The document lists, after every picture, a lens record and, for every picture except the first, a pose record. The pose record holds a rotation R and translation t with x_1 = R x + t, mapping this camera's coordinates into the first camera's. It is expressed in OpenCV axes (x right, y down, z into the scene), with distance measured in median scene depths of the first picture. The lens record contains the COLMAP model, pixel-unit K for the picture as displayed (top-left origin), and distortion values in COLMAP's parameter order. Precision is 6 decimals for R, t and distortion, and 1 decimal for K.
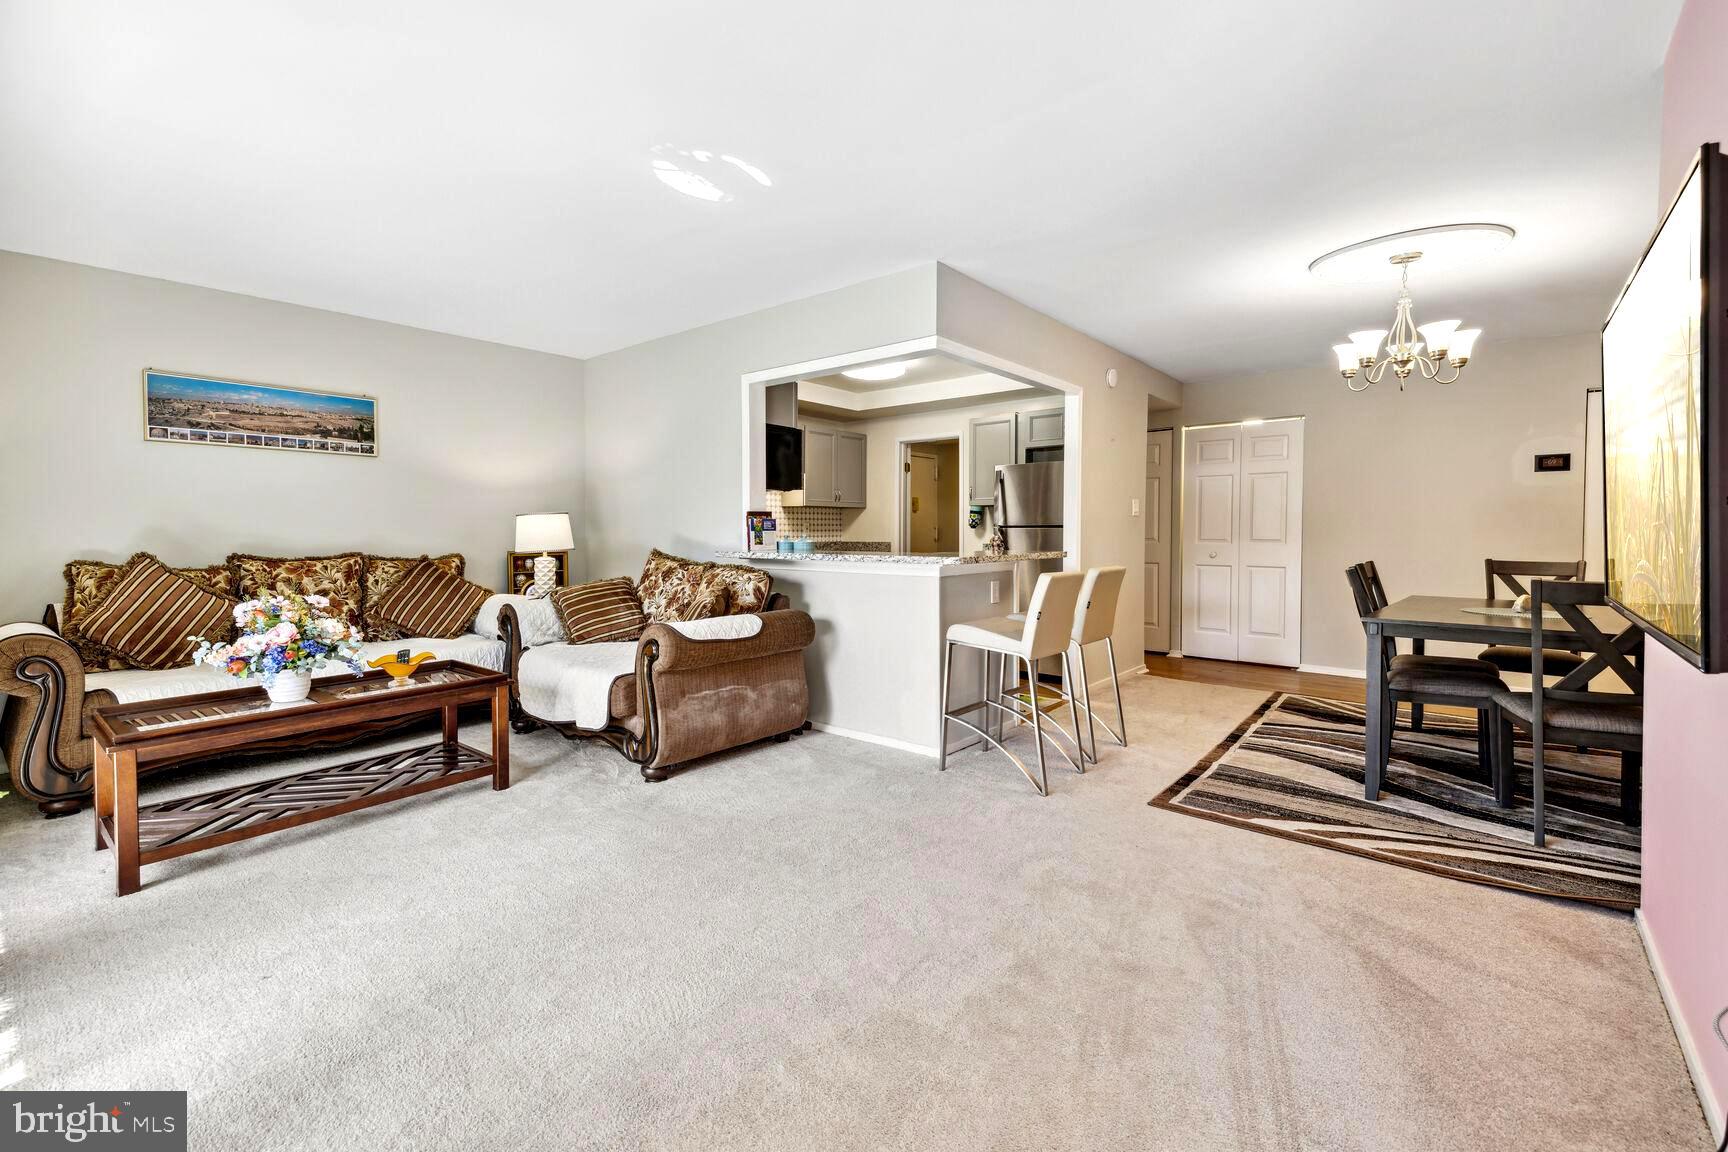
lens RADIAL K [[760.6, 0, 853.8], [0, 760.6, 536.1], [0, 0, 1]] dist [0.002462, 0.000240]
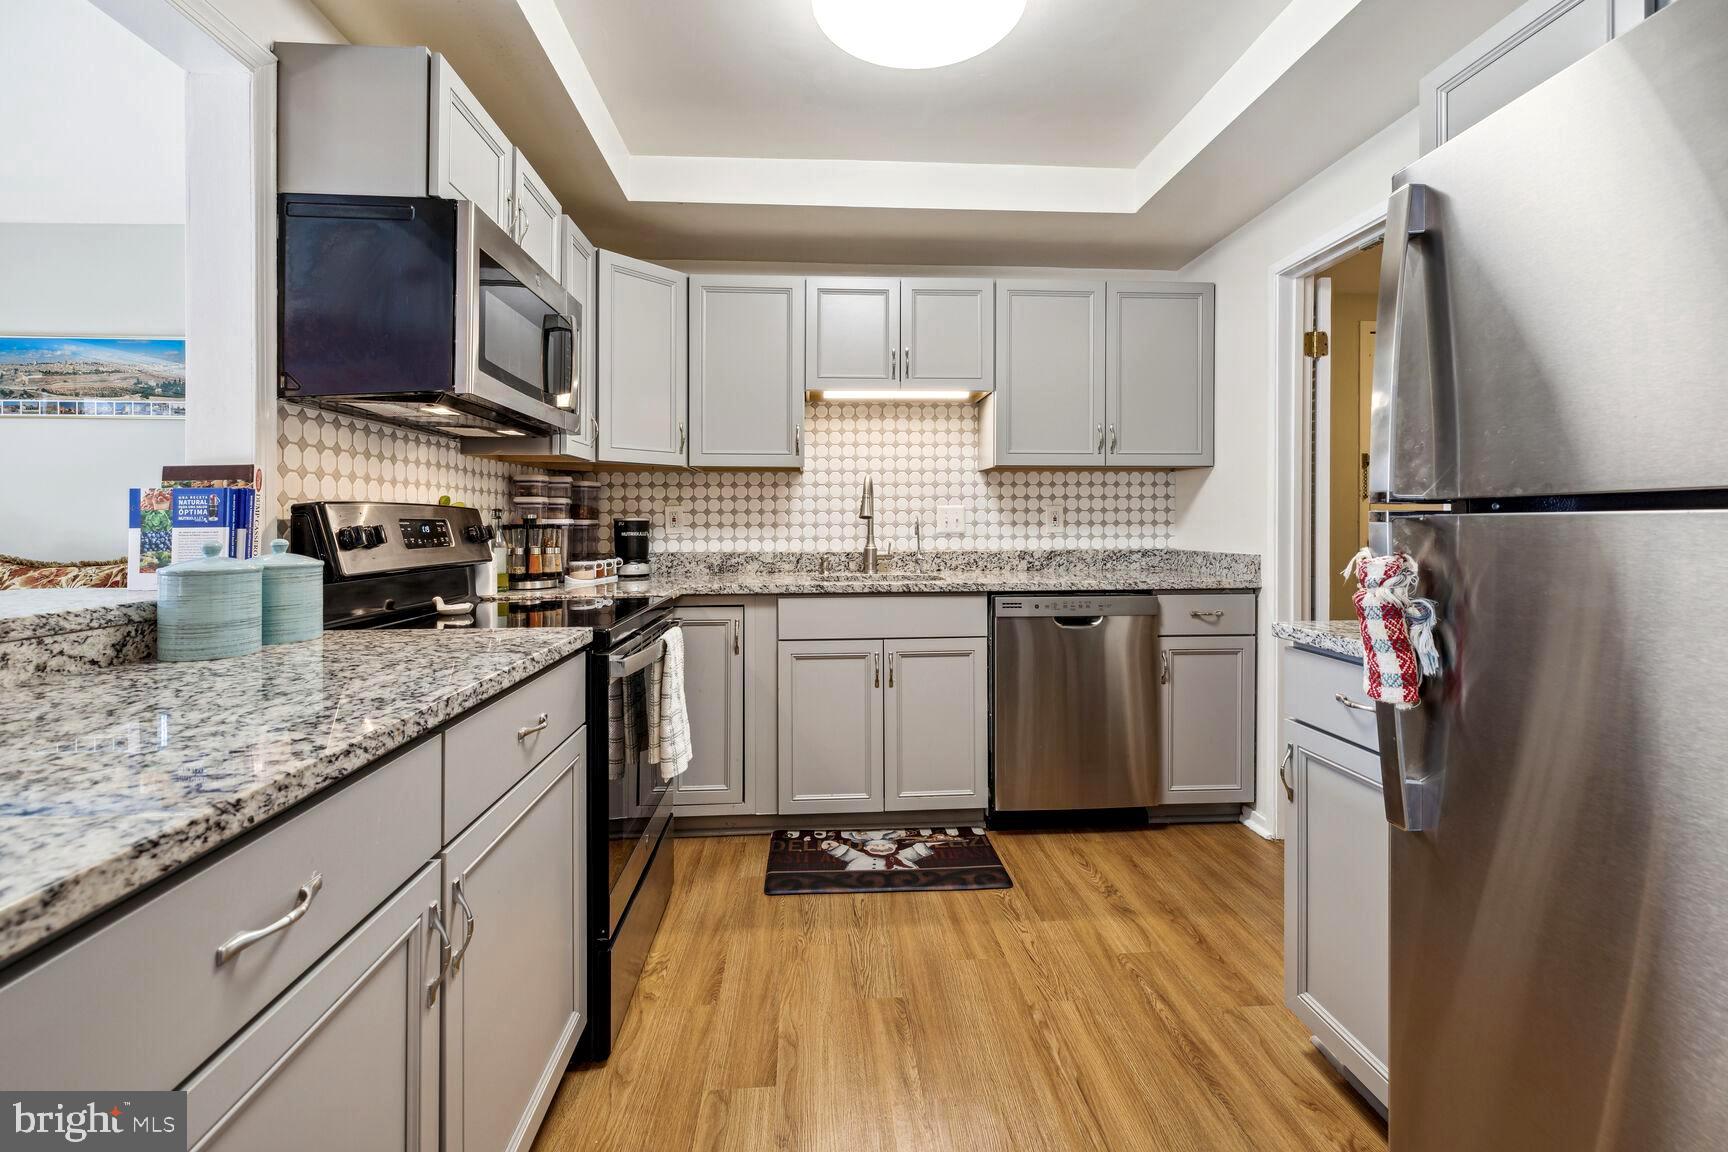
lens RADIAL K [[760.6, 0, 853.9], [0, 760.6, 520.1], [0, 0, 1]] dist [0.002462, 0.000240]
pose [[0.681754, -0.003713, -0.731572, 0.327892], [-0.003233, 0.999962, -0.008088, -0.008842], [0.731574, 0.007880, 0.681716, 1.077709]]
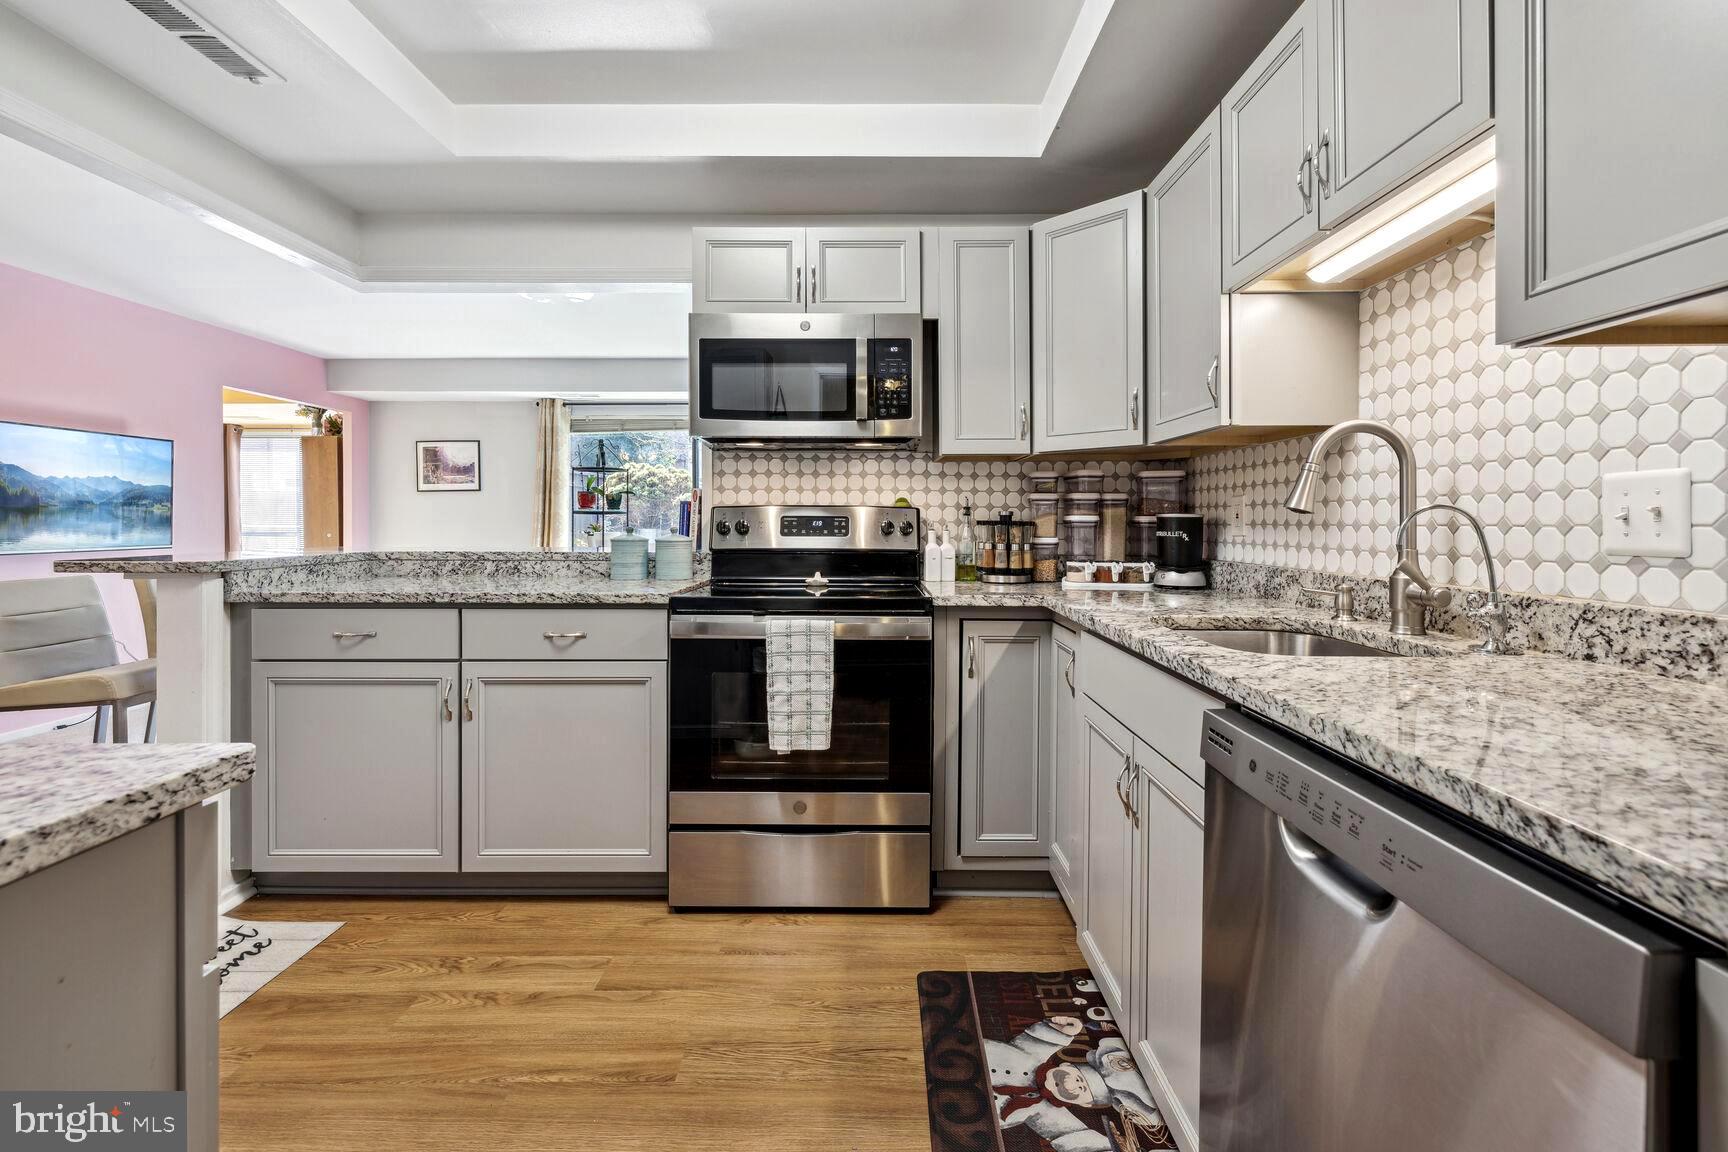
lens RADIAL K [[760.6, 0, 880.0], [0, 760.6, 521.9], [0, 0, 1]] dist [0.002462, 0.000240]
pose [[-0.771250, -0.000823, -0.636532, 0.199085], [-0.008084, 0.999931, 0.008502, -0.012815], [0.636481, 0.011703, -0.771203, 1.672173]]
